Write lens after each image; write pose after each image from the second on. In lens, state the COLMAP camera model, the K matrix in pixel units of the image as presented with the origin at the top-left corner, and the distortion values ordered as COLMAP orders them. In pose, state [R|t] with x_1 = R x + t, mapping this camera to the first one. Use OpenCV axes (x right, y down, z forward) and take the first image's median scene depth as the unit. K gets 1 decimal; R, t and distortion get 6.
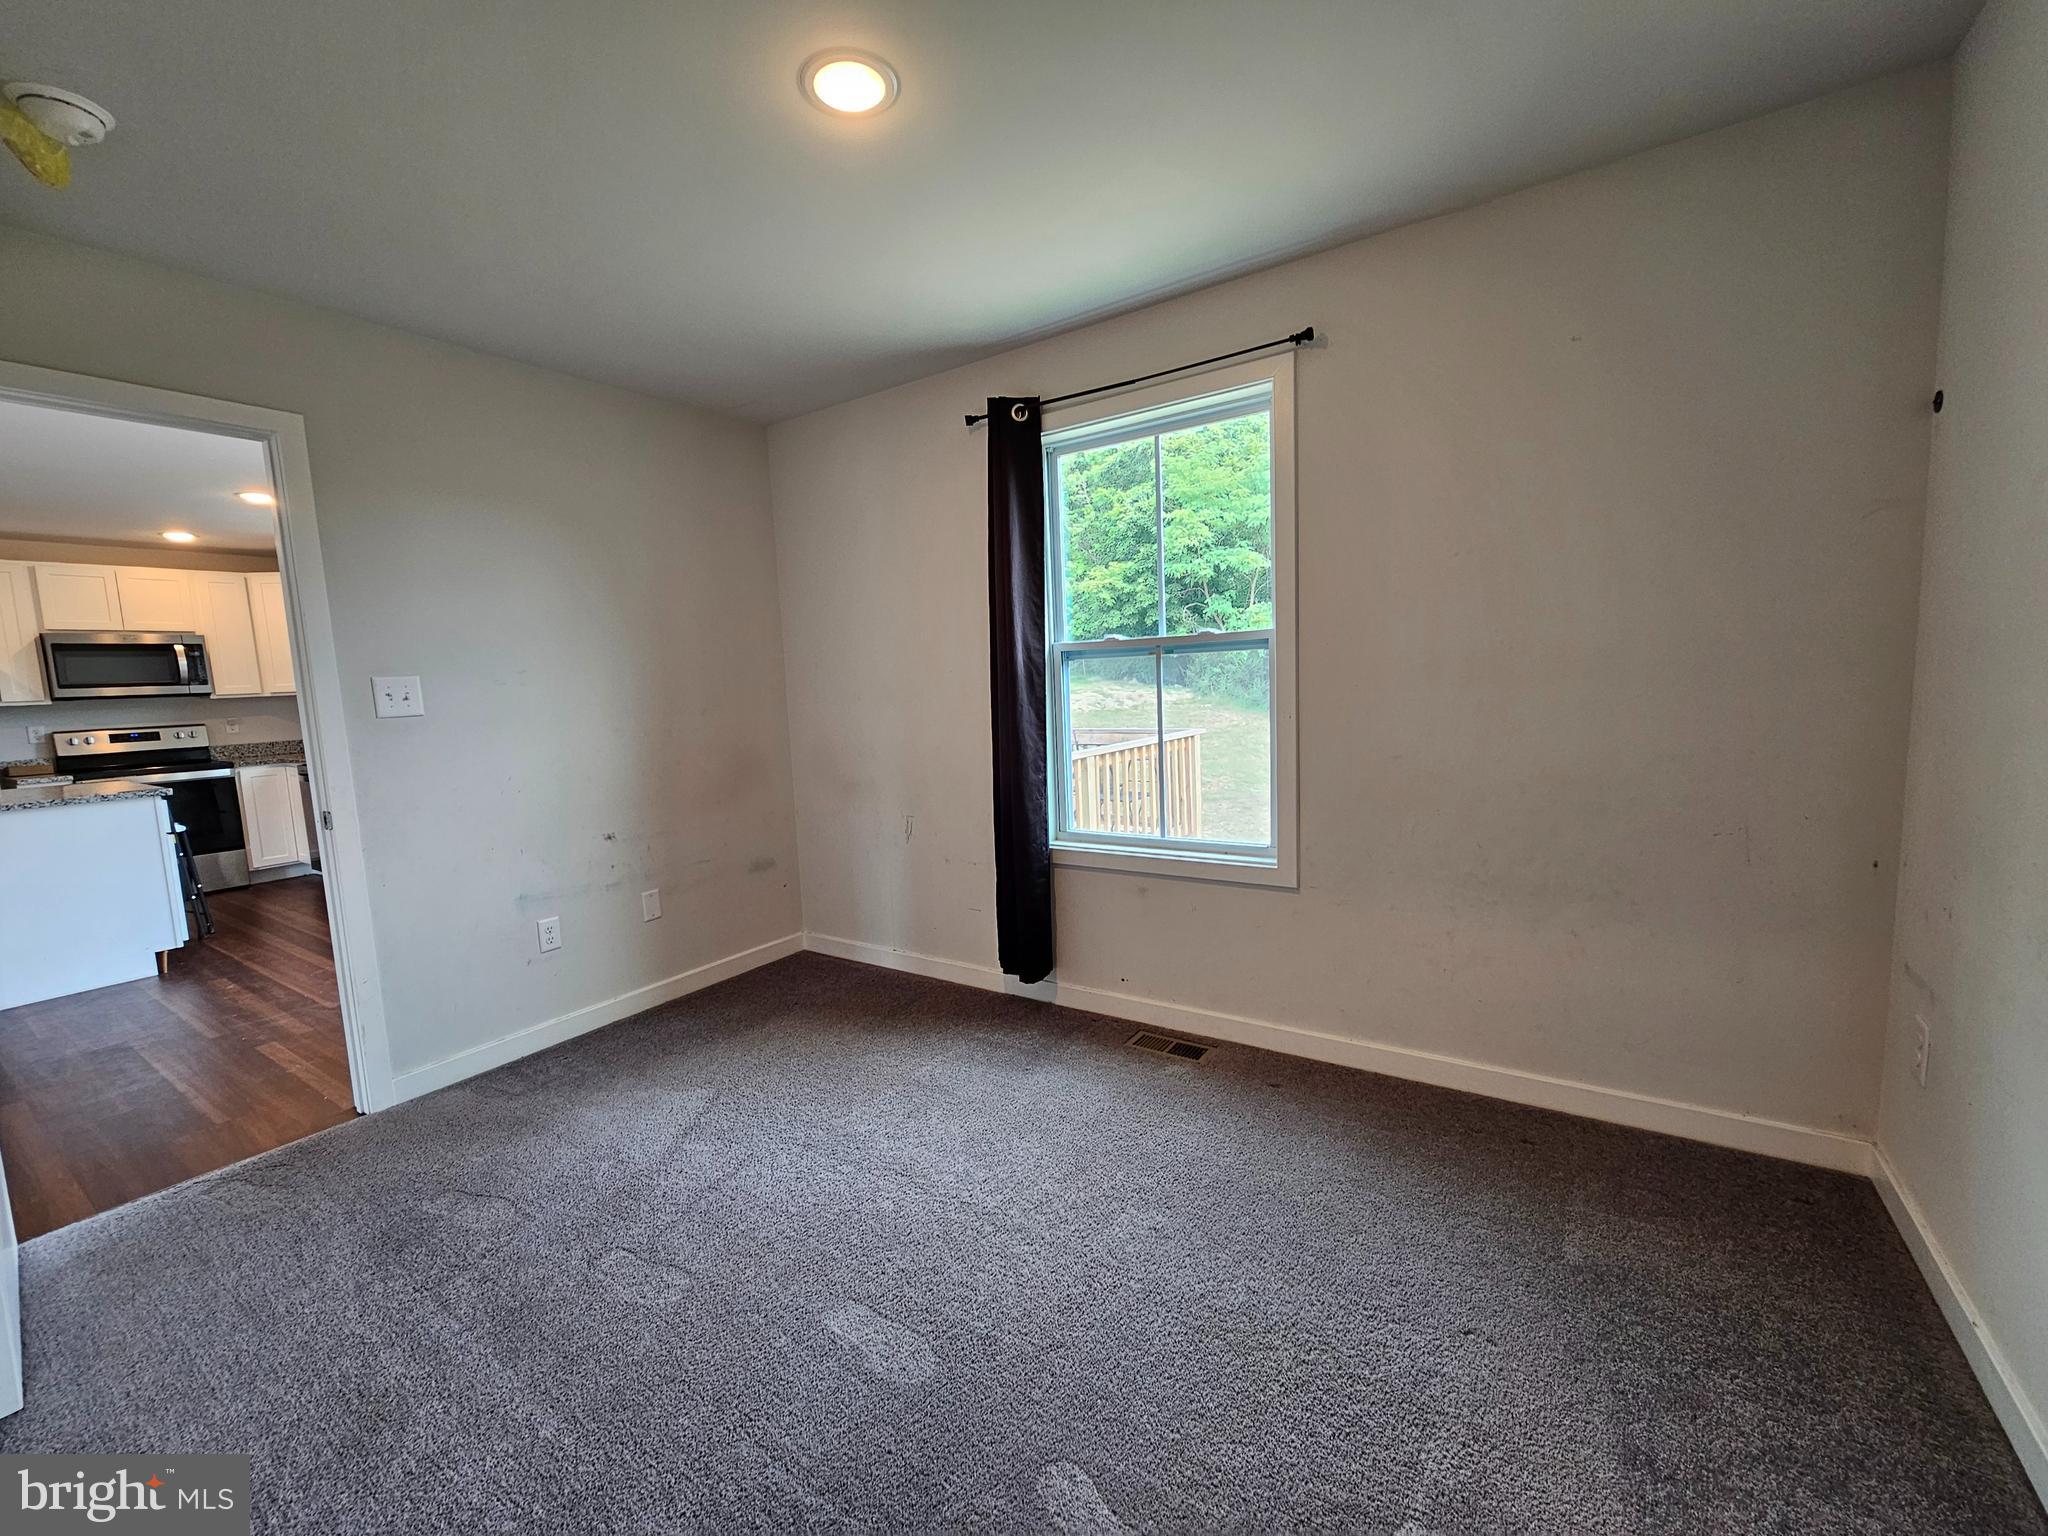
lens RADIAL K [[840.8, 0, 1022.0], [0, 840.8, 766.1], [0, 0, 1]] dist [0.001932, 0.000398]
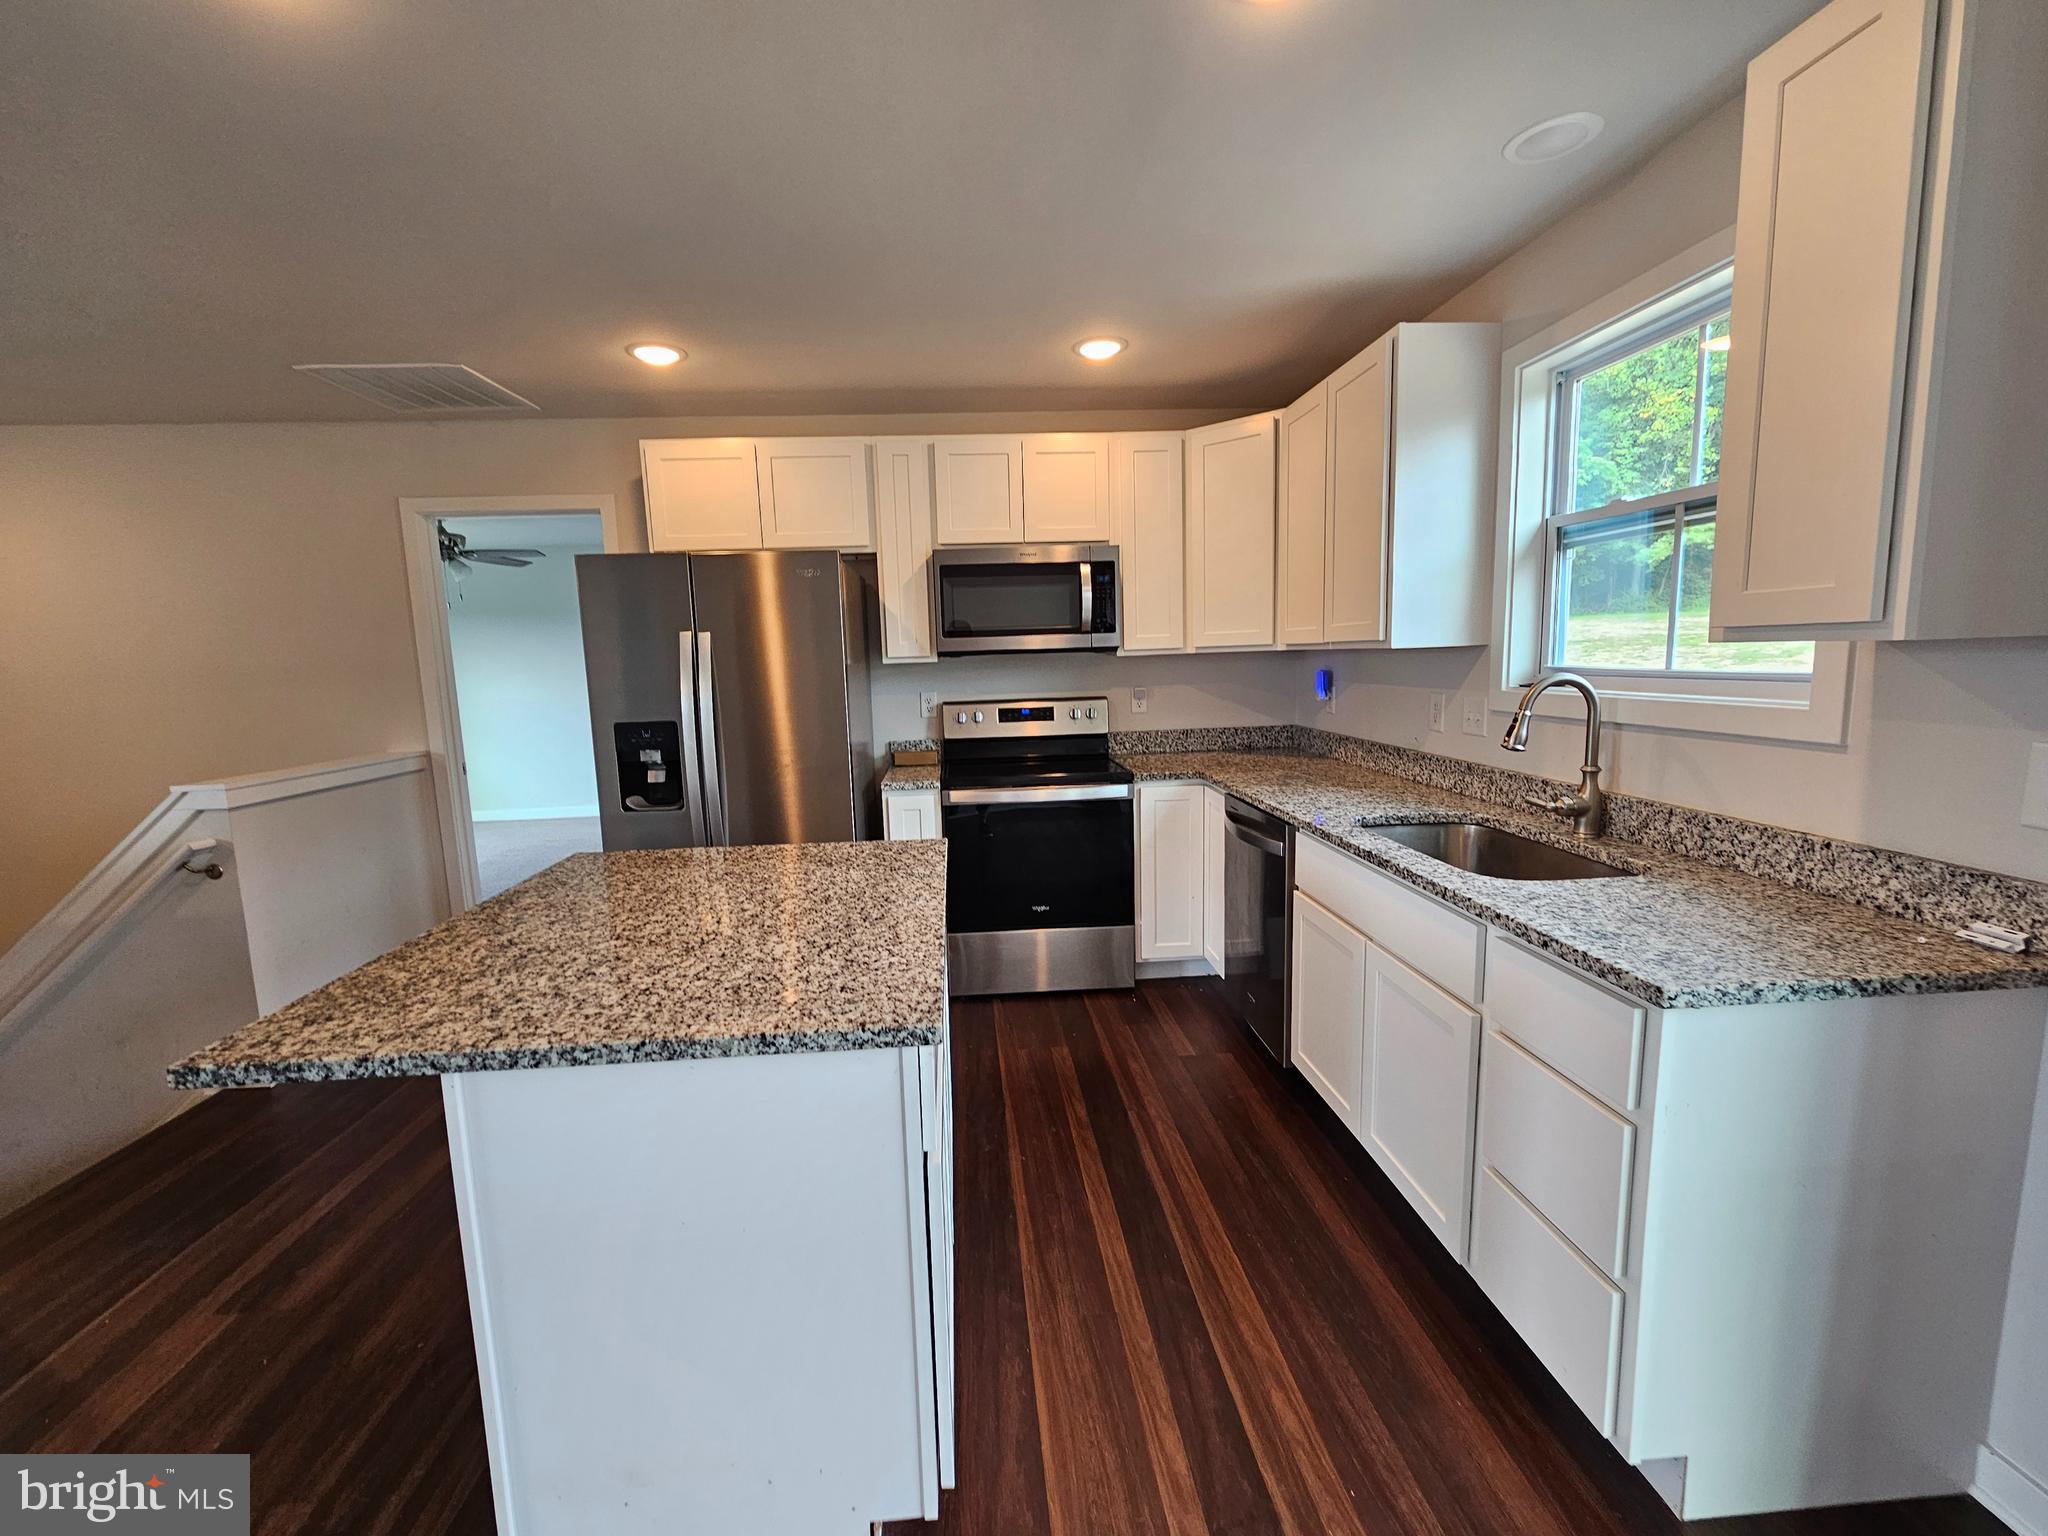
lens RADIAL K [[840.8, 0, 1007.3], [0, 840.8, 764.7], [0, 0, 1]] dist [0.001932, 0.000398]
pose [[0.611572, 0.123320, -0.781519, -0.552823], [-0.083886, 0.992317, 0.090938, -0.053378], [0.786729, 0.009943, 0.617218, 0.590699]]
